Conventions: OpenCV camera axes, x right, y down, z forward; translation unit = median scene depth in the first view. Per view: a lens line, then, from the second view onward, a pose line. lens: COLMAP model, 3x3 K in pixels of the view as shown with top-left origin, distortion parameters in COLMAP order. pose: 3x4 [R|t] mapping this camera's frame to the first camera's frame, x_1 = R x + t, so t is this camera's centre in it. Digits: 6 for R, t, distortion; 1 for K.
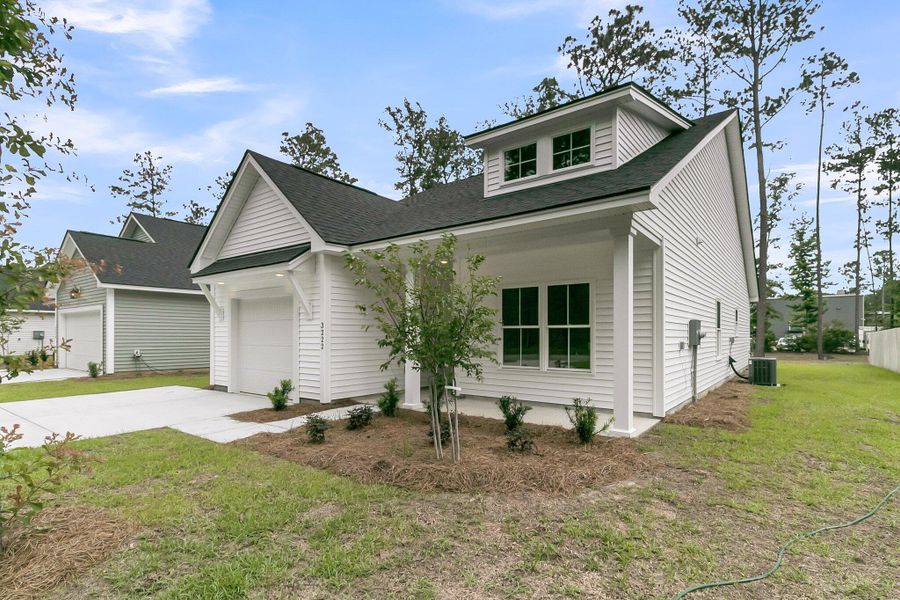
lens RADIAL K [[444.1, 0, 452.5], [0, 444.1, 334.5], [0, 0, 1]] dist [0.001162, -0.000143]
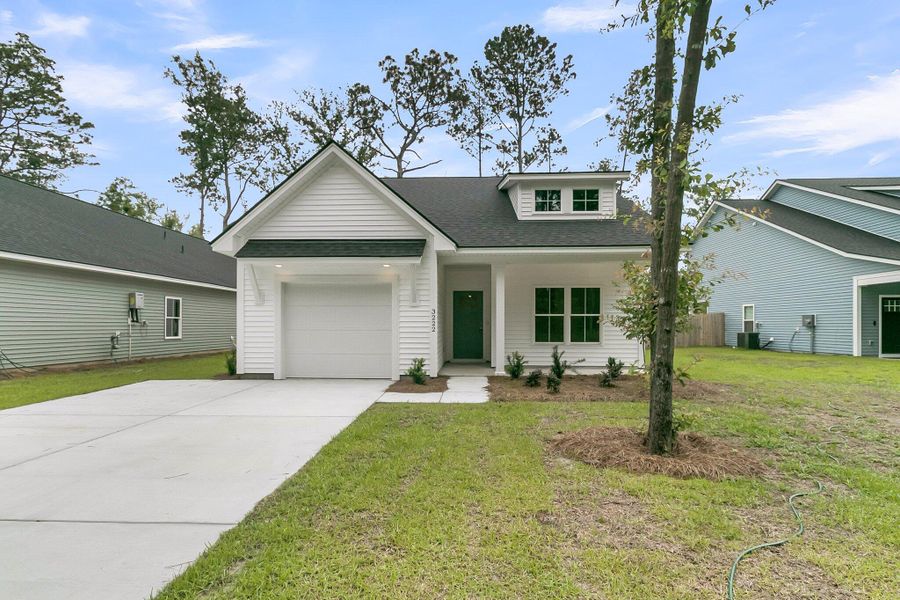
lens RADIAL K [[443.3, 0, 448.6], [0, 443.3, 318.4], [0, 0, 1]] dist [0.004783, 0.000226]
pose [[0.825776, 0.008199, 0.563939, -0.741394], [-0.001268, 0.999919, -0.012681, 0.010100], [-0.563997, 0.009756, 0.825719, 0.000625]]
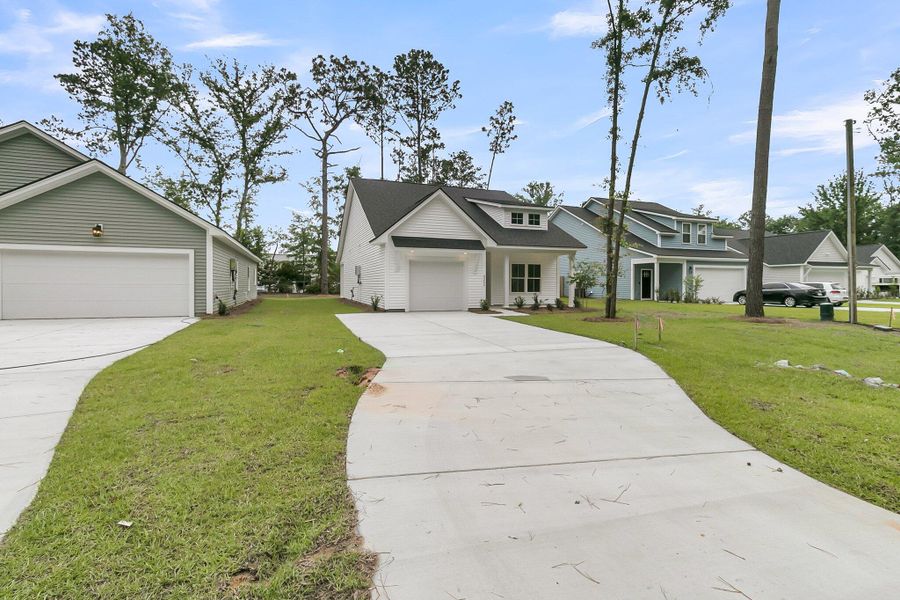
lens RADIAL K [[435.0, 0, 457.2], [0, 435.0, 275.2], [0, 0, 1]] dist [0.007972, 0.000937]
pose [[0.535746, 0.018891, 0.844168, -1.873003], [-0.005830, 0.999809, -0.018674, 0.014382], [-0.844359, 0.005083, 0.535754, -0.105688]]
